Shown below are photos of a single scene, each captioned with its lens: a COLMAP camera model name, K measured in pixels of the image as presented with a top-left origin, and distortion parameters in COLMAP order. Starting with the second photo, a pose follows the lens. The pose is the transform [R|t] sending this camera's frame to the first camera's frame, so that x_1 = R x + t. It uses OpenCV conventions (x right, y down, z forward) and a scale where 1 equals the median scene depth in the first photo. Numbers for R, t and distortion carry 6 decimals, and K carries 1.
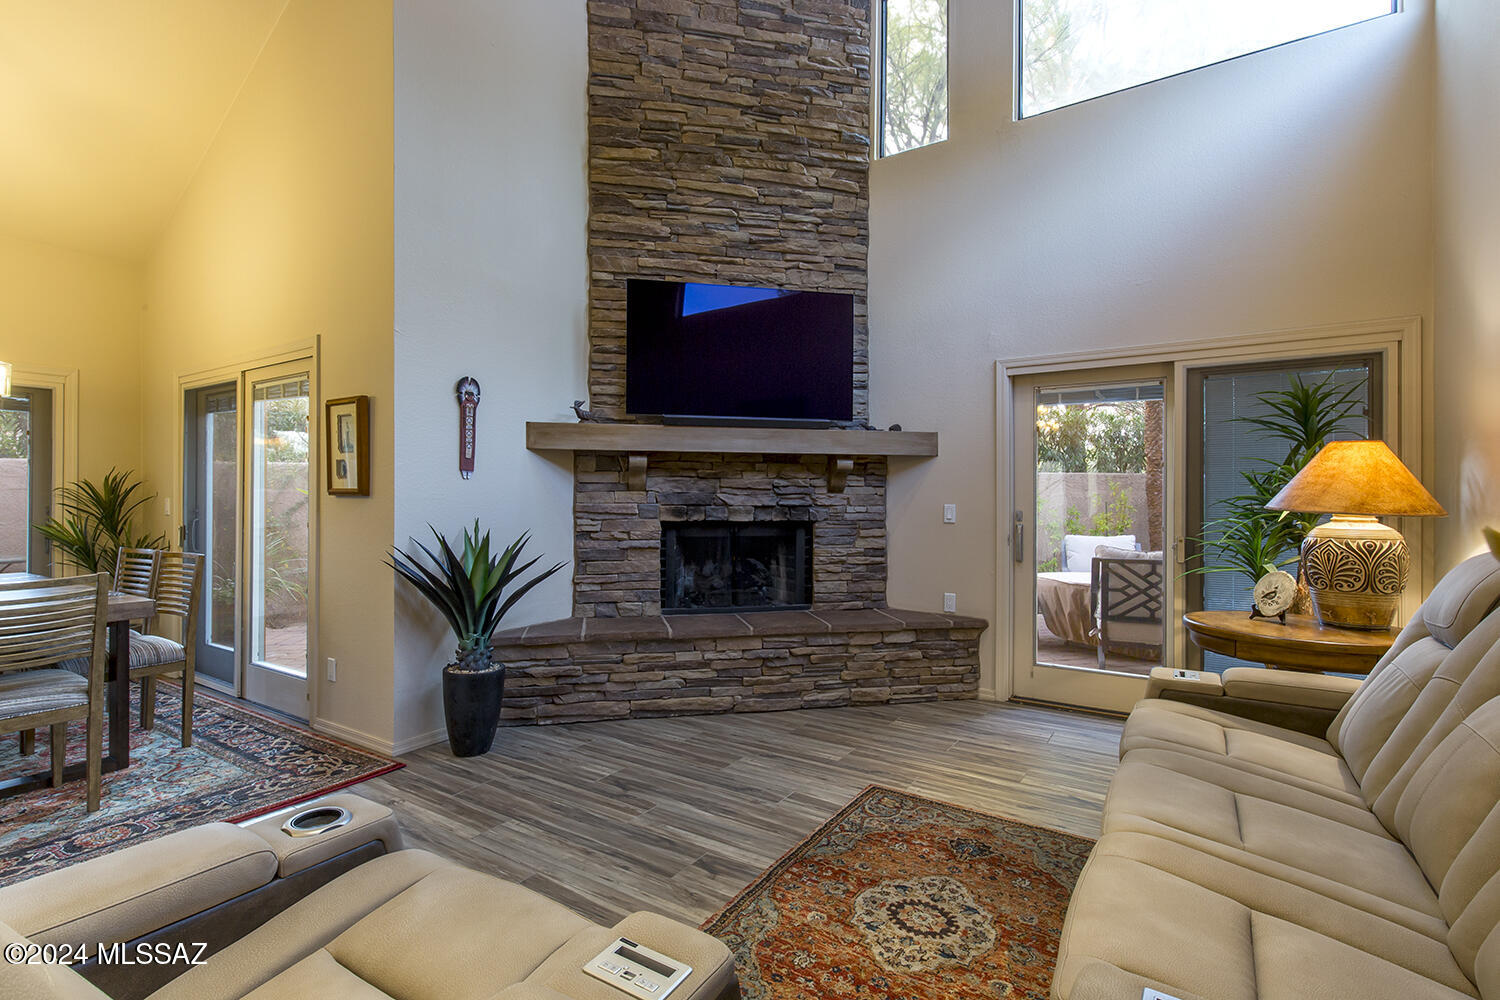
lens RADIAL K [[702.5, 0, 744.3], [0, 702.5, 496.3], [0, 0, 1]] dist [0.004484, 0.000751]
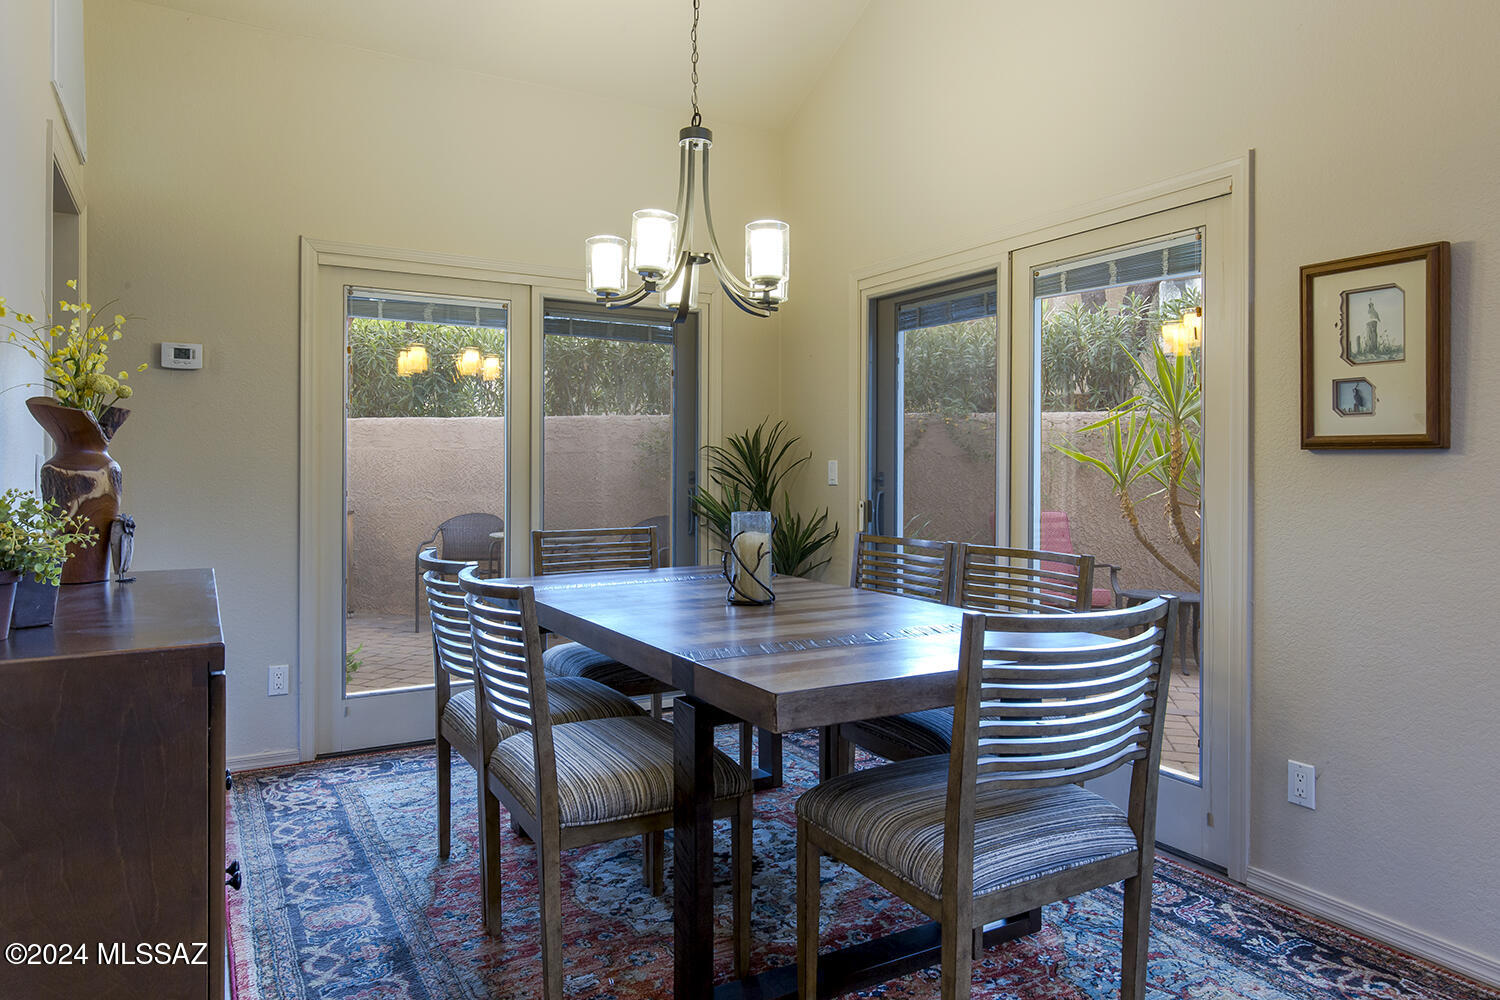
lens RADIAL K [[955.7, 0, 748.6], [0, 955.7, 462.2], [0, 0, 1]] dist [0.004550, 0.001310]
pose [[0.890306, -0.001261, -0.455361, -0.558407], [-0.000681, 0.999991, -0.004102, 0.009935], [0.455362, 0.003962, 0.890298, 0.160876]]
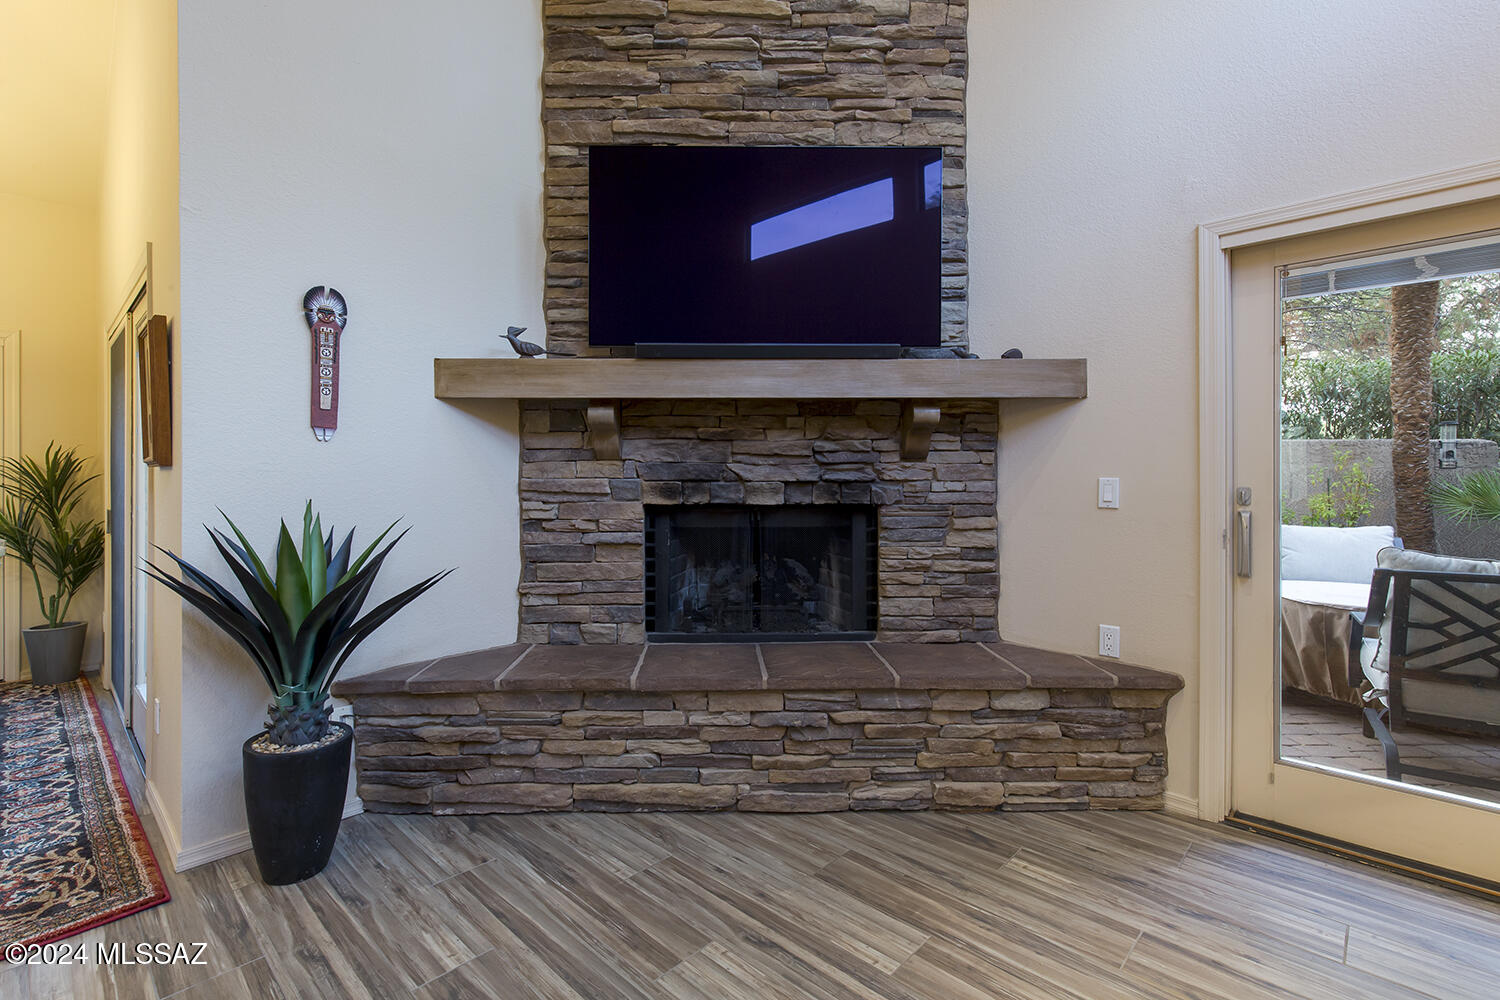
lens RADIAL K [[684.6, 0, 723.6], [0, 684.6, 482.7], [0, 0, 1]] dist [0.006007, -0.000514]
pose [[0.981145, -0.004361, -0.193225, 0.089357], [0.005467, 0.999972, 0.005189, 0.011998], [0.193197, -0.006148, 0.981141, 0.390272]]
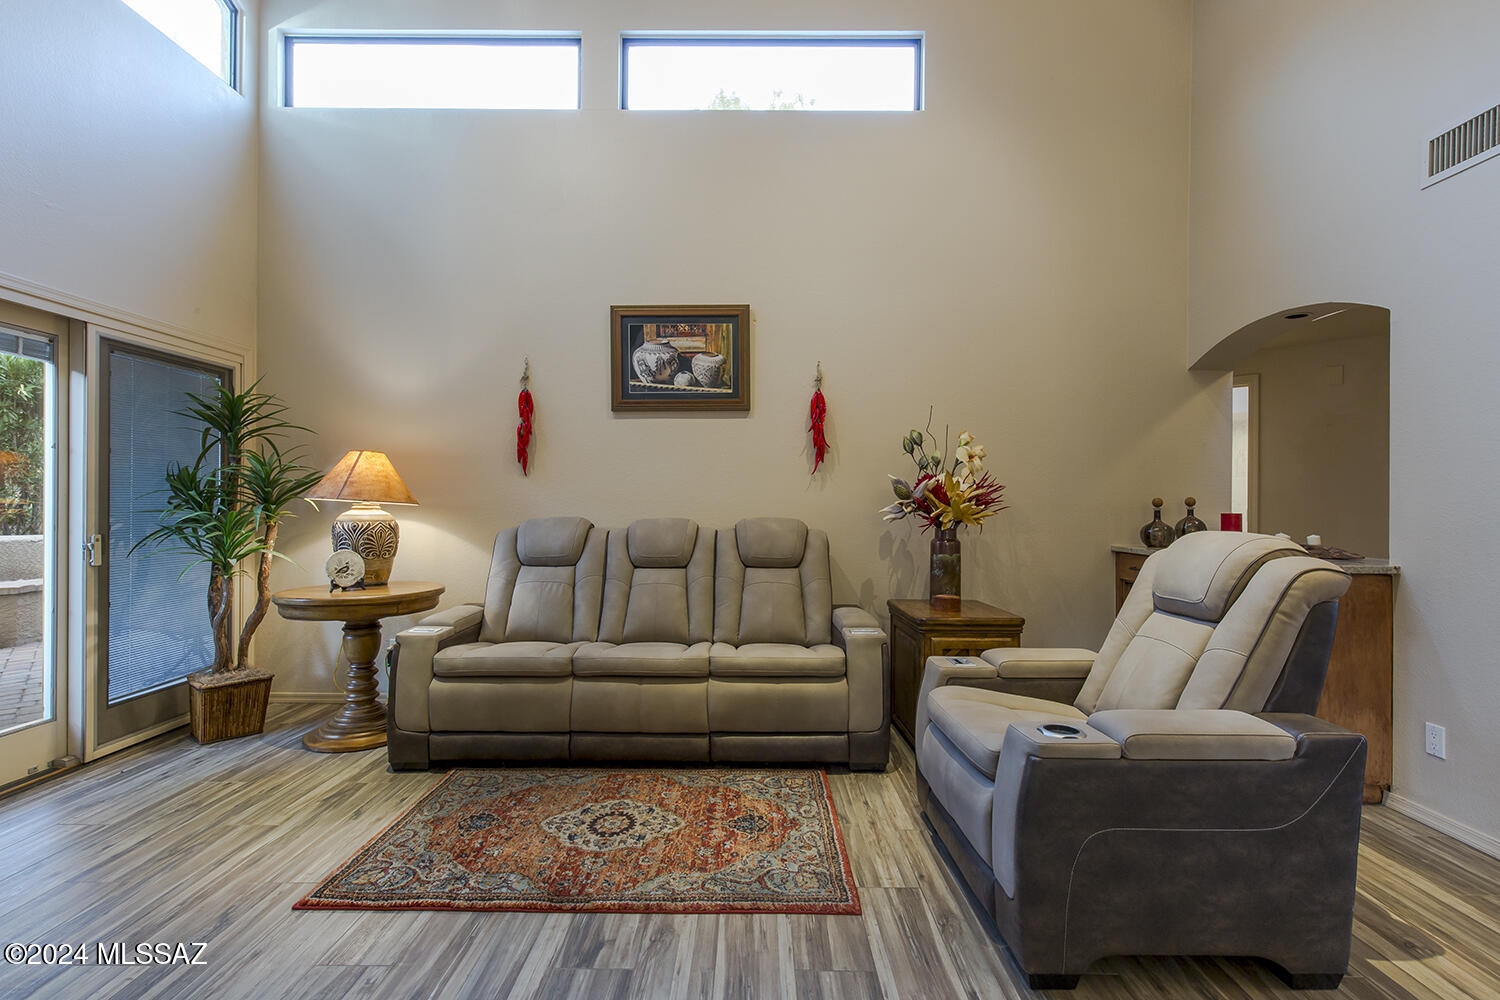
lens RADIAL K [[690.8, 0, 750.0], [0, 690.8, 500.0], [0, 0, 1]] dist [0.007613, -0.000244]
pose [[-0.542566, -0.002748, 0.840009, -0.453286], [-0.009310, 0.999953, -0.002742, 0.009696], [-0.839962, -0.009309, -0.542566, 0.722891]]
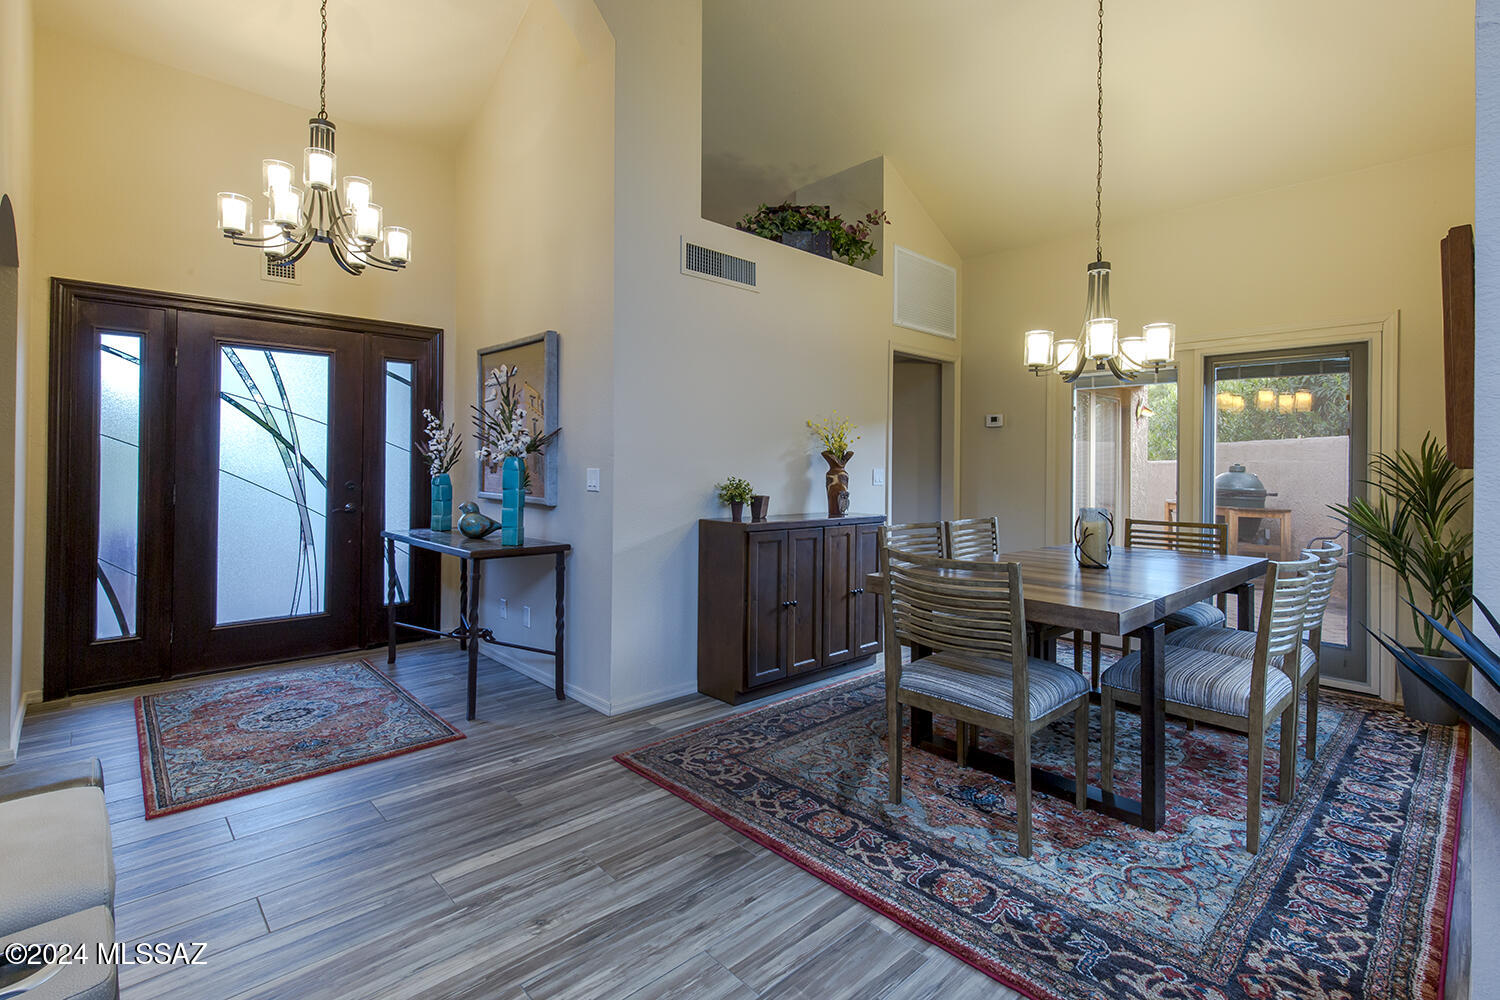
lens RADIAL K [[701.3, 0, 775.1], [0, 701.3, 461.3], [0, 0, 1]] dist [0.003122, 0.000380]
pose [[-0.215415, -0.010935, -0.976461, -0.045039], [-0.009894, 0.999910, -0.009015, 0.002423], [0.976472, 0.007719, -0.215504, 0.584491]]
